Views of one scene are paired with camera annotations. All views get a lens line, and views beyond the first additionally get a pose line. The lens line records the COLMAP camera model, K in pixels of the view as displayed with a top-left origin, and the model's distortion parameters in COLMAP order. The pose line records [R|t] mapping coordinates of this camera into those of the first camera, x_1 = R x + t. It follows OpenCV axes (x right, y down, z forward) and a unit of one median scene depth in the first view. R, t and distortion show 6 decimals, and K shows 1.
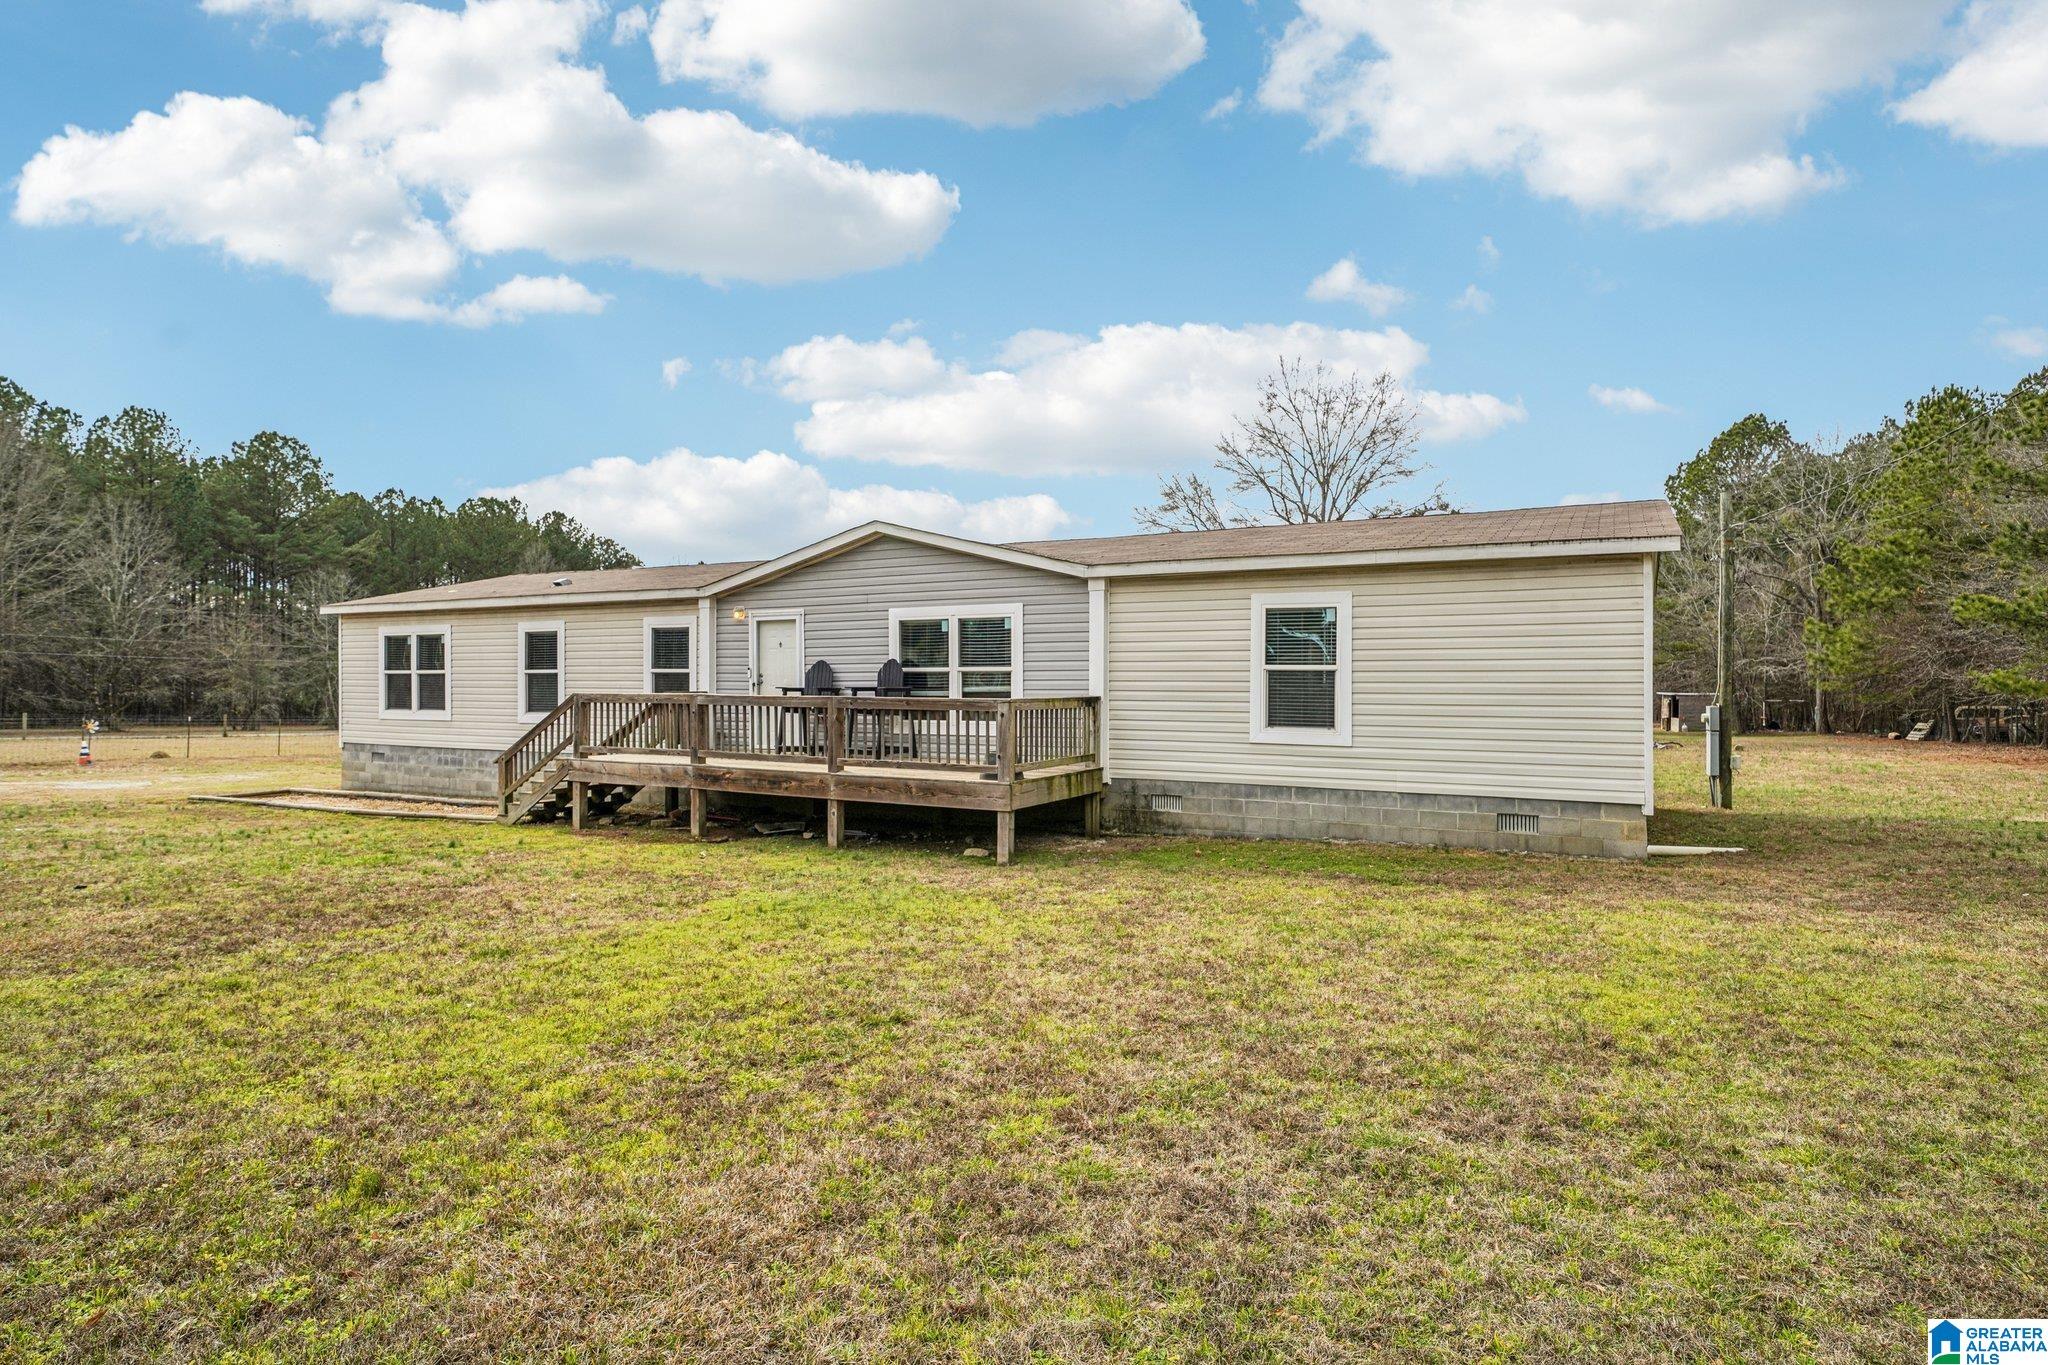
lens RADIAL K [[1087.2, 0, 1045.9], [0, 1087.2, 679.7], [0, 0, 1]] dist [0.002508, 0.001696]
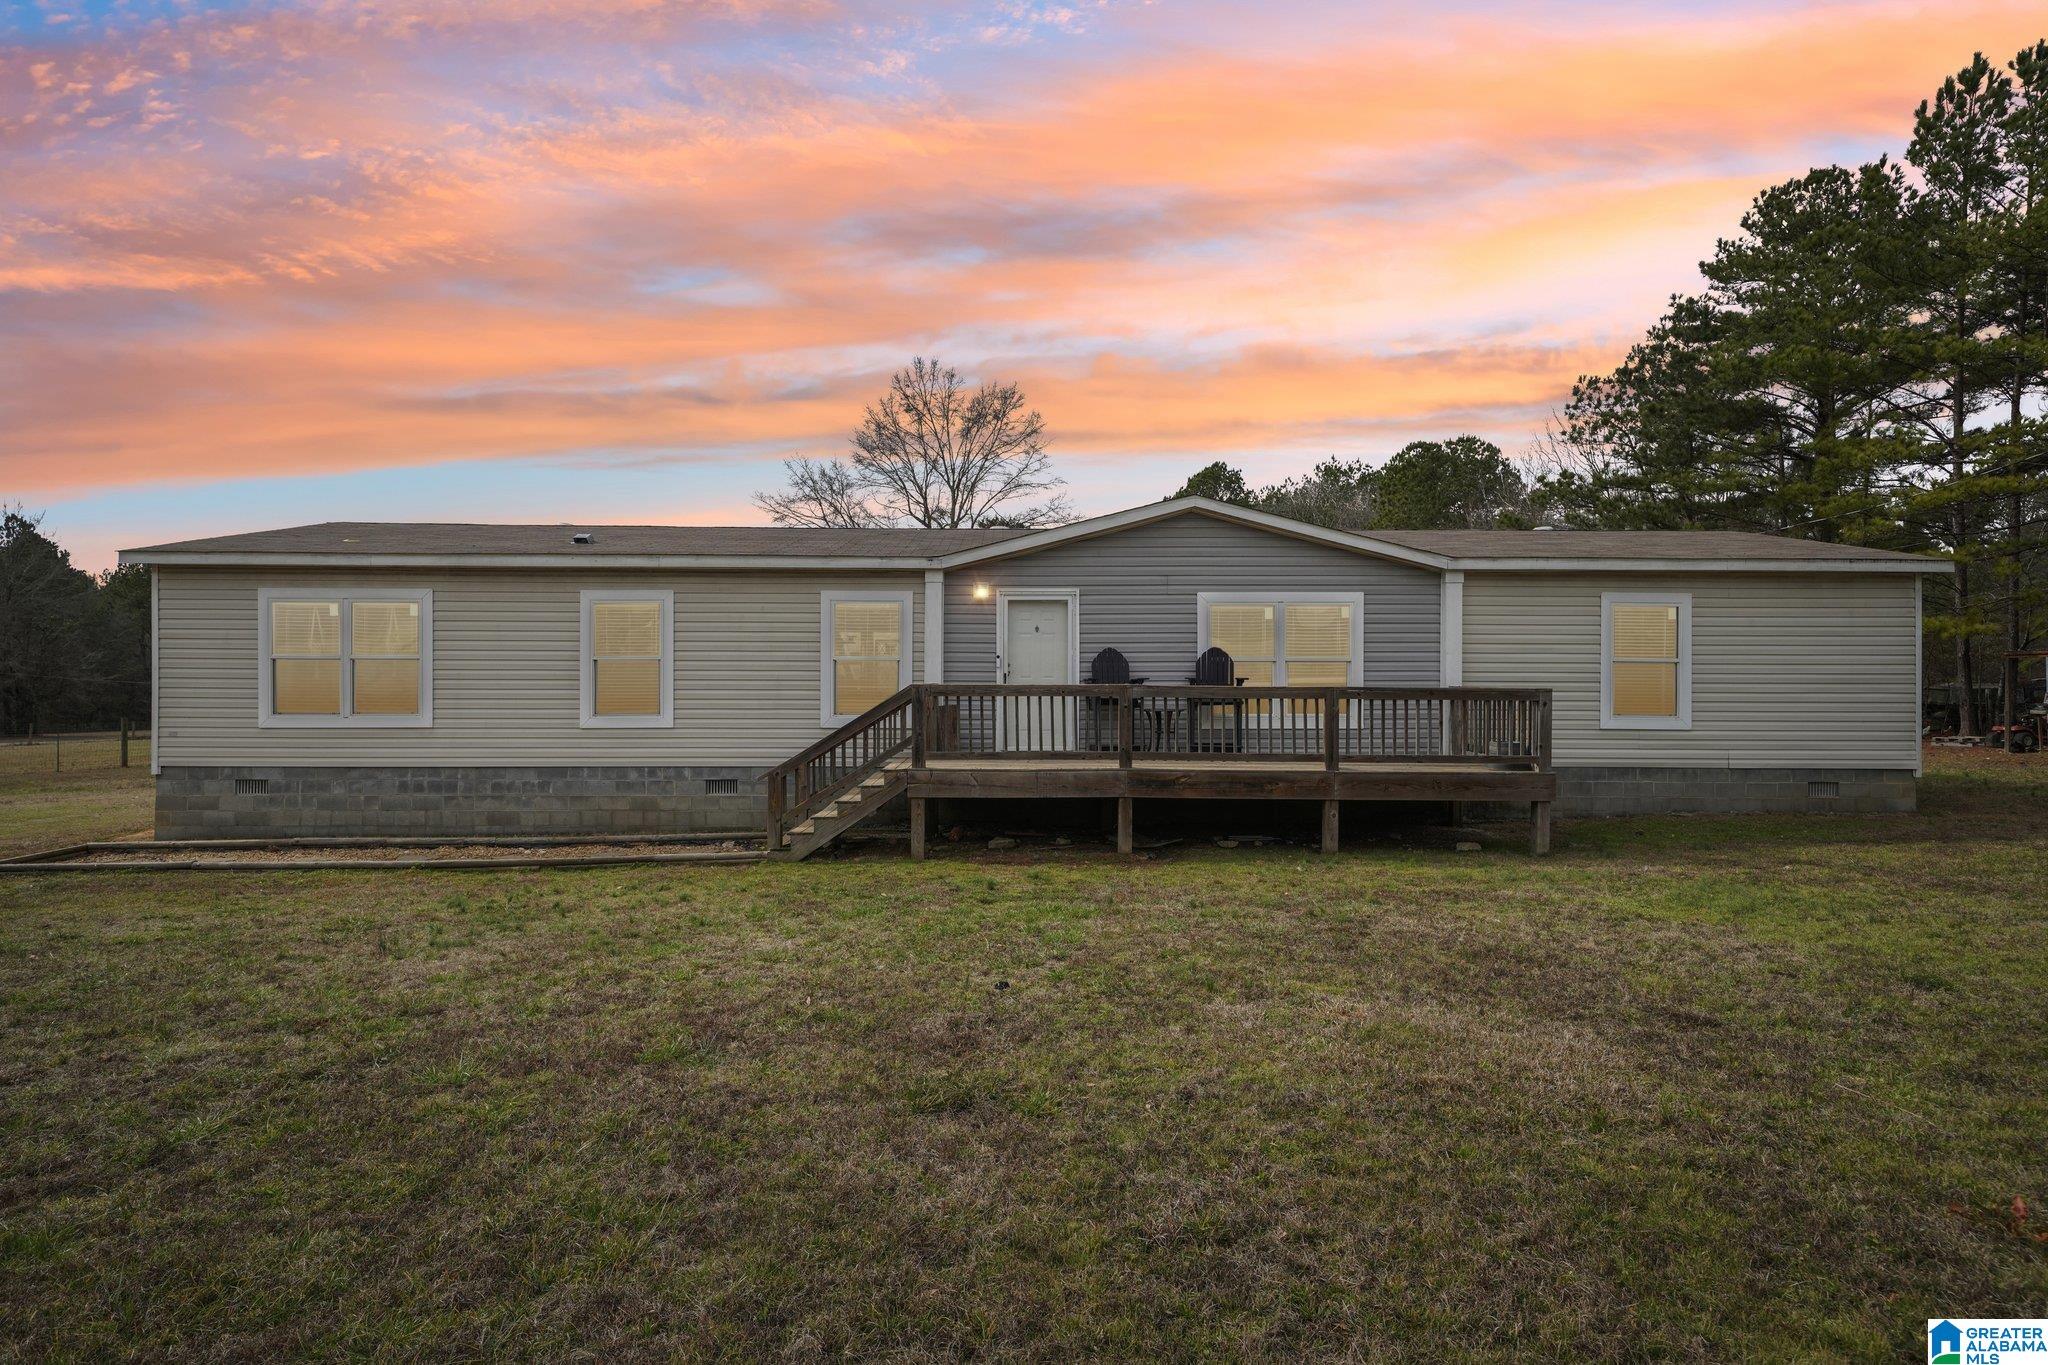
lens RADIAL K [[1087.2, 0, 1018.1], [0, 1087.2, 680.5], [0, 0, 1]] dist [0.002508, 0.001696]
pose [[0.876300, 0.002490, 0.481760, -0.674197], [-0.001785, 0.999997, -0.001922, 0.009837], [-0.481763, 0.000824, 0.876301, 0.257858]]
